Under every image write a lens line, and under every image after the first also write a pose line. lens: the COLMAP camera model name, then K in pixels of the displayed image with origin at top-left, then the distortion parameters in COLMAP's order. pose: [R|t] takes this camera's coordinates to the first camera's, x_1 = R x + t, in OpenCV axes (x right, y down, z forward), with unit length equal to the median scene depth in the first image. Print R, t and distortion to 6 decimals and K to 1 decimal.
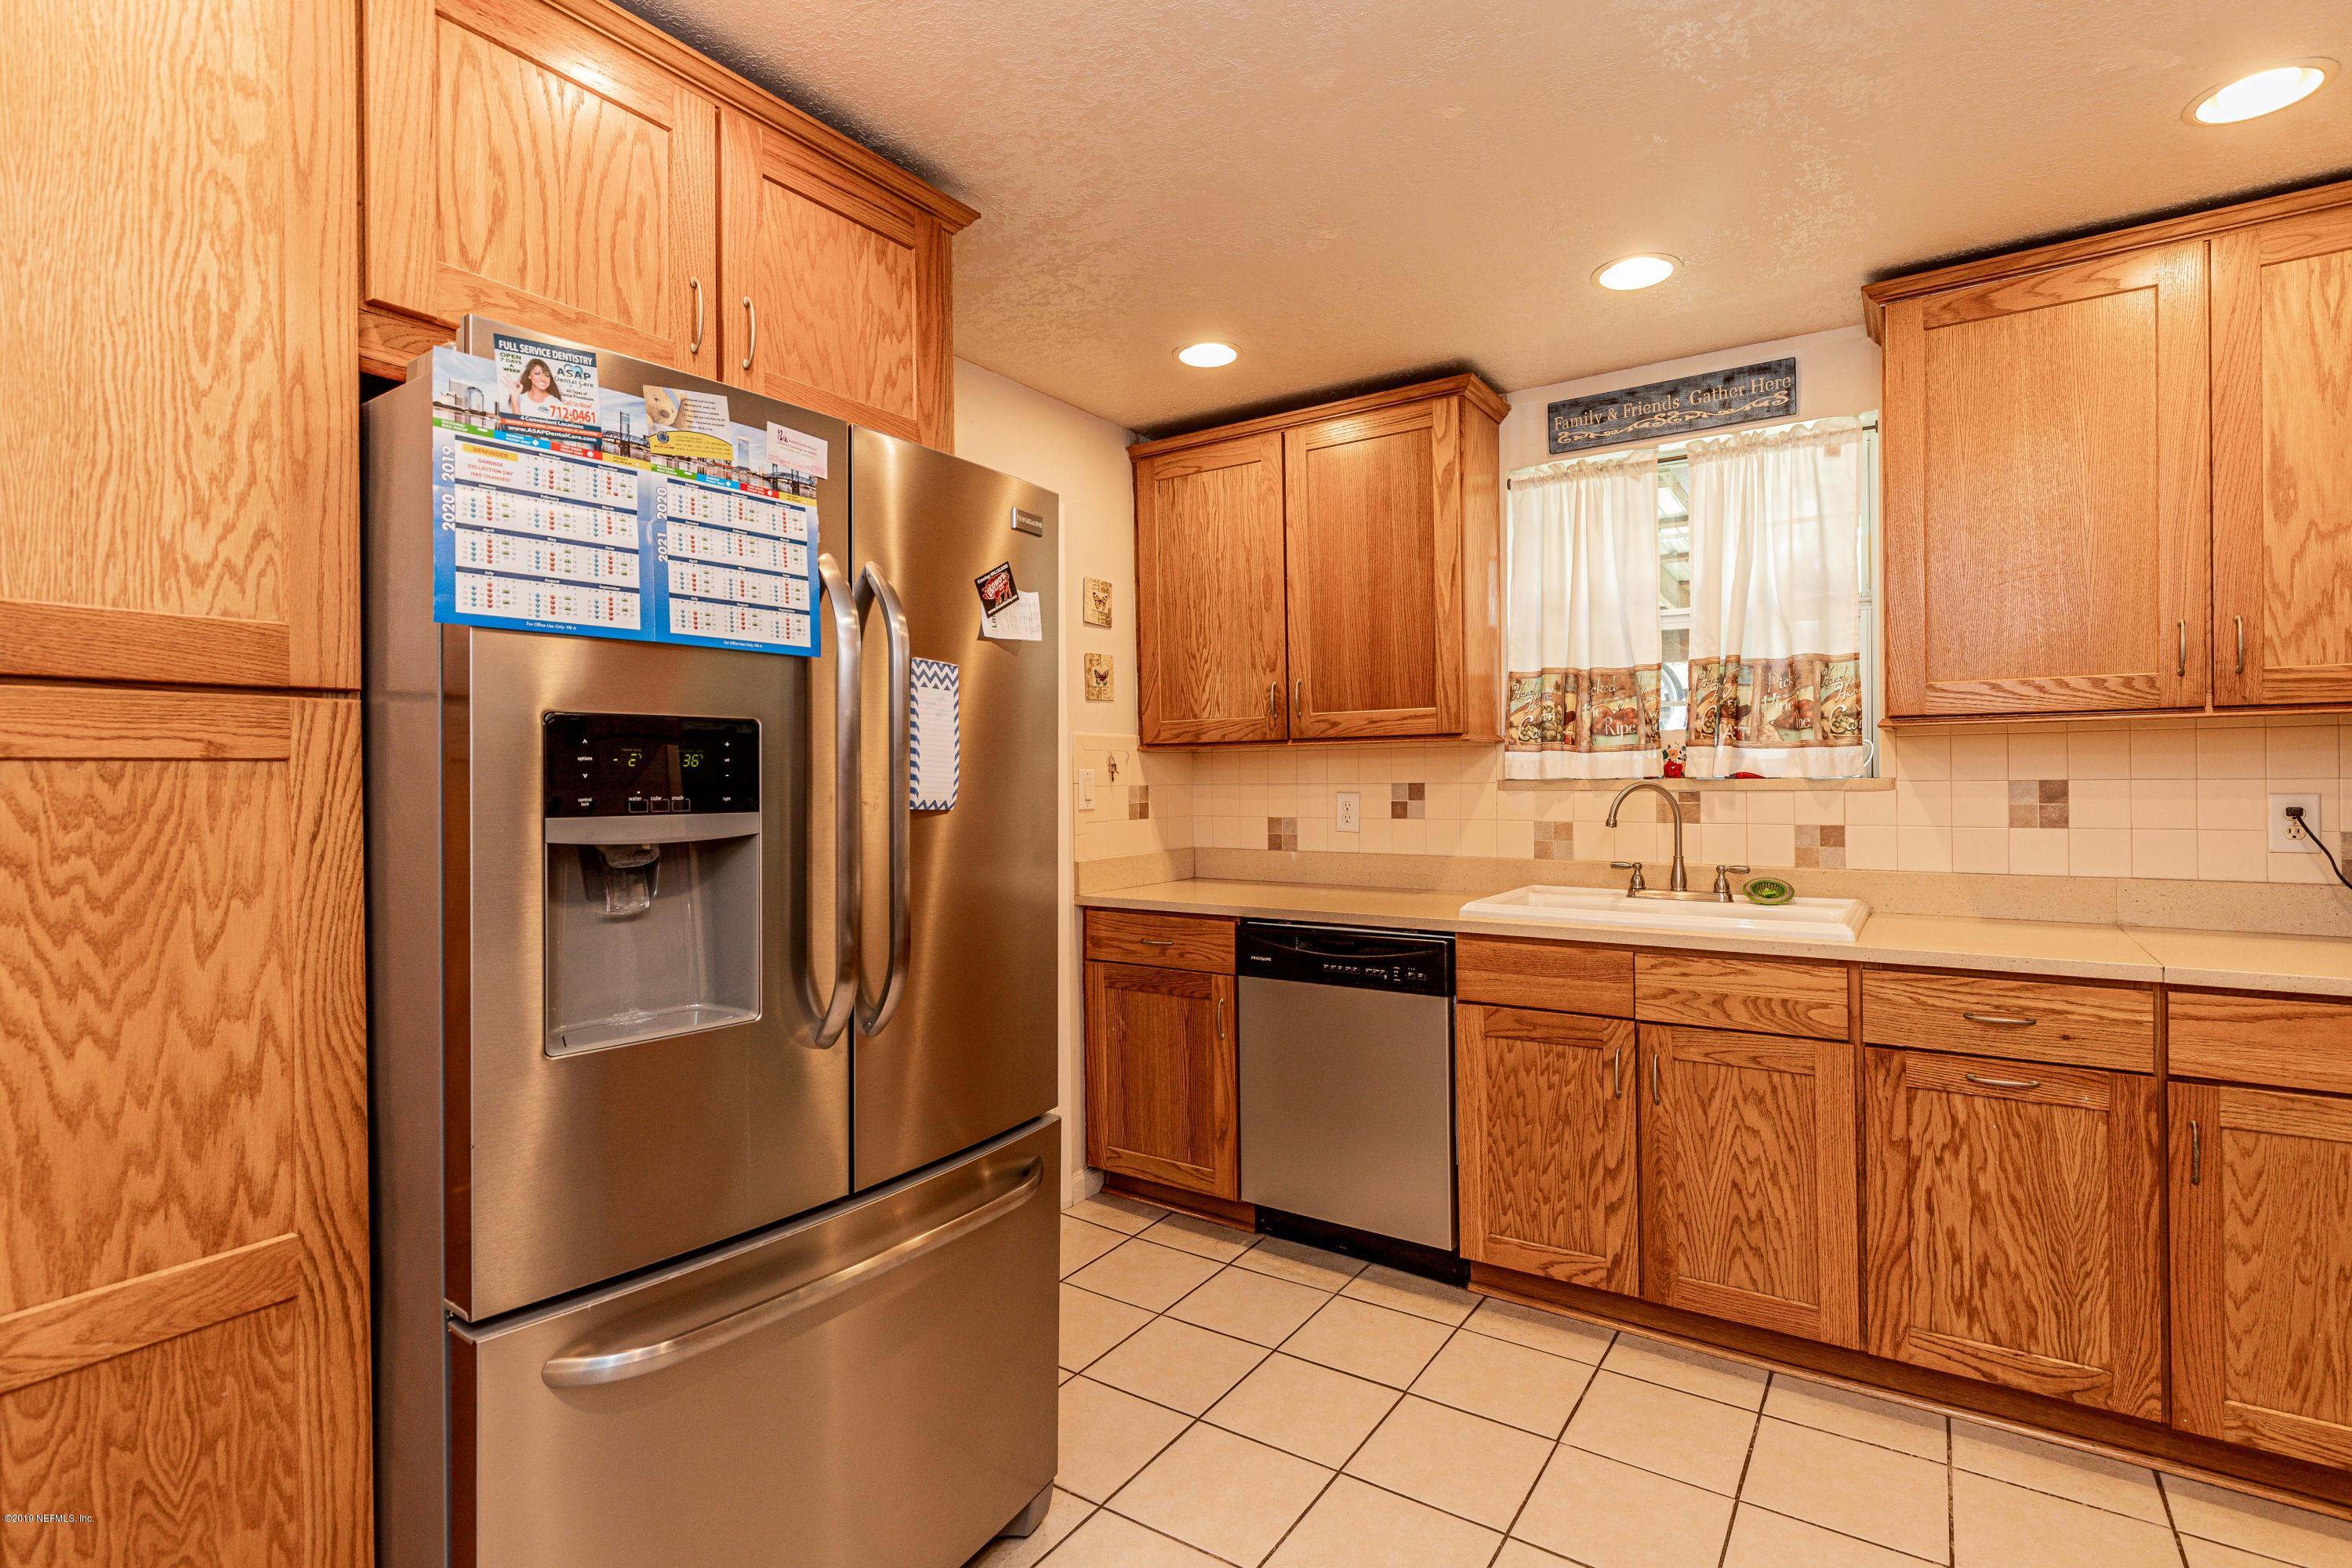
lens RADIAL K [[1111.0, 0, 1178.2], [0, 1111.0, 774.7], [0, 0, 1]] dist [0.002565, -0.002359]
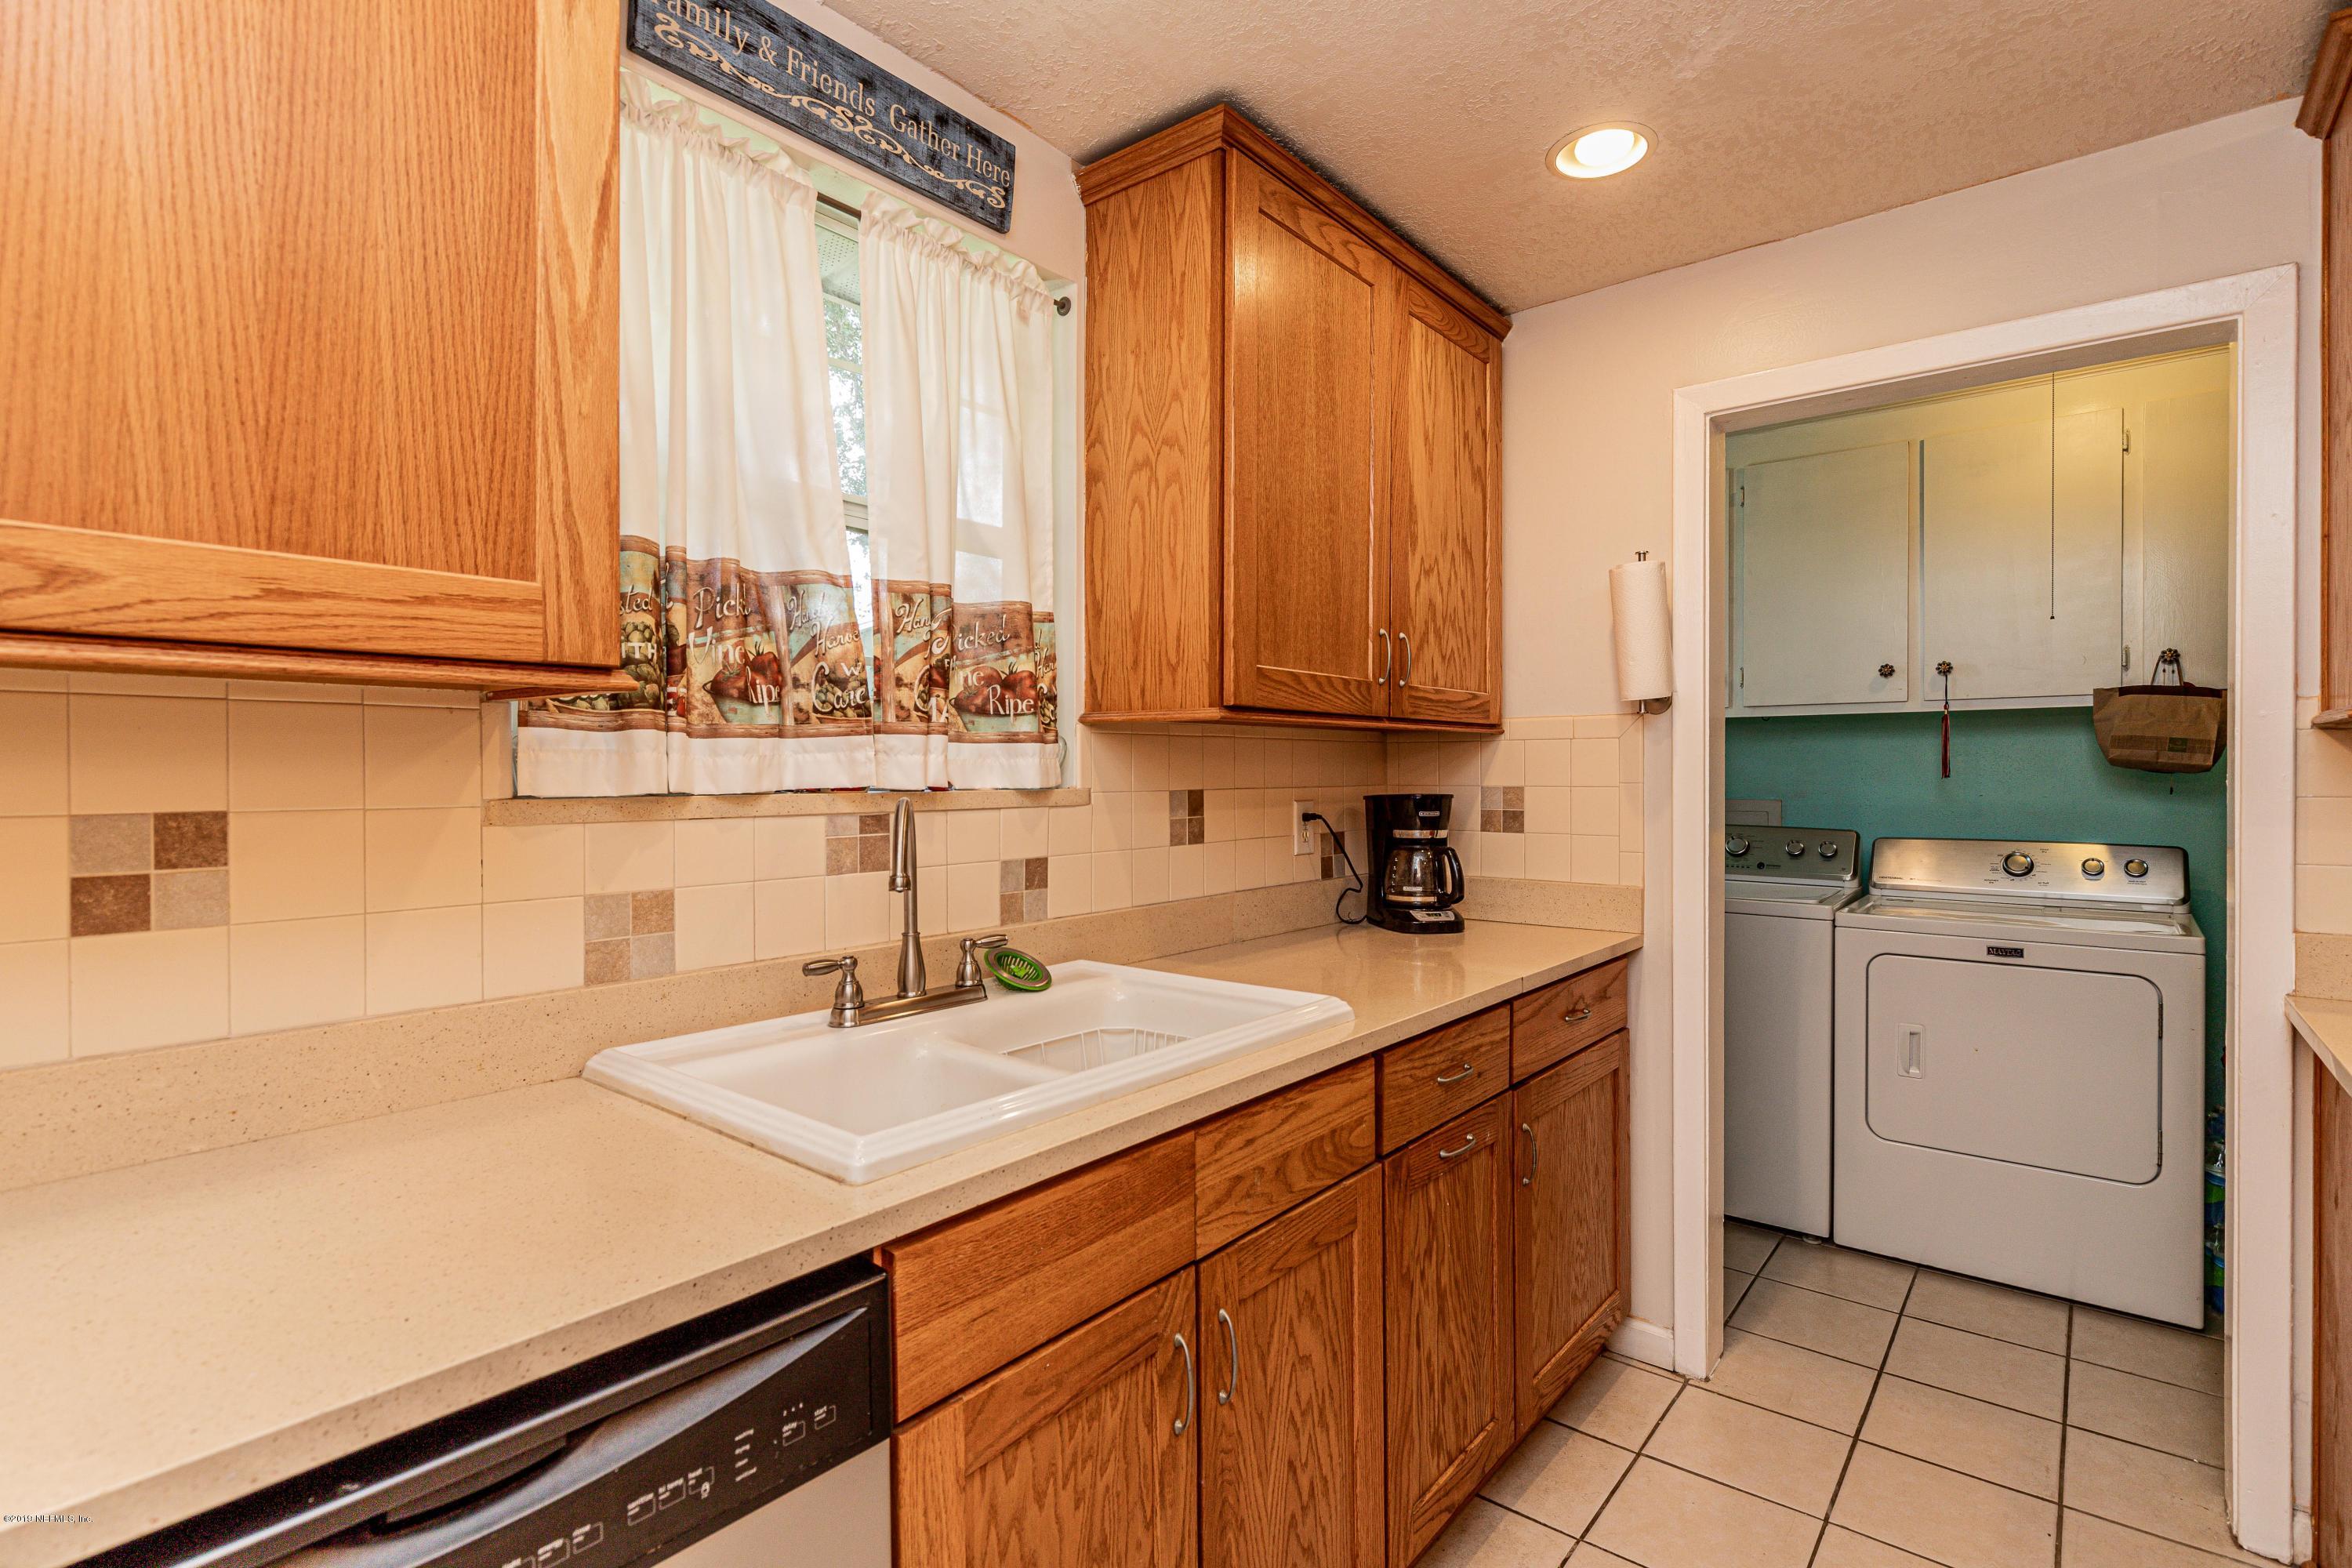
lens RADIAL K [[1111.0, 0, 1185.0], [0, 1111.0, 779.7], [0, 0, 1]] dist [0.002565, -0.002359]
pose [[0.089380, 0.004372, 0.995988, -0.087813], [0.002750, 0.999985, -0.004636, 0.000674], [-0.995994, 0.003154, 0.089367, 0.844057]]
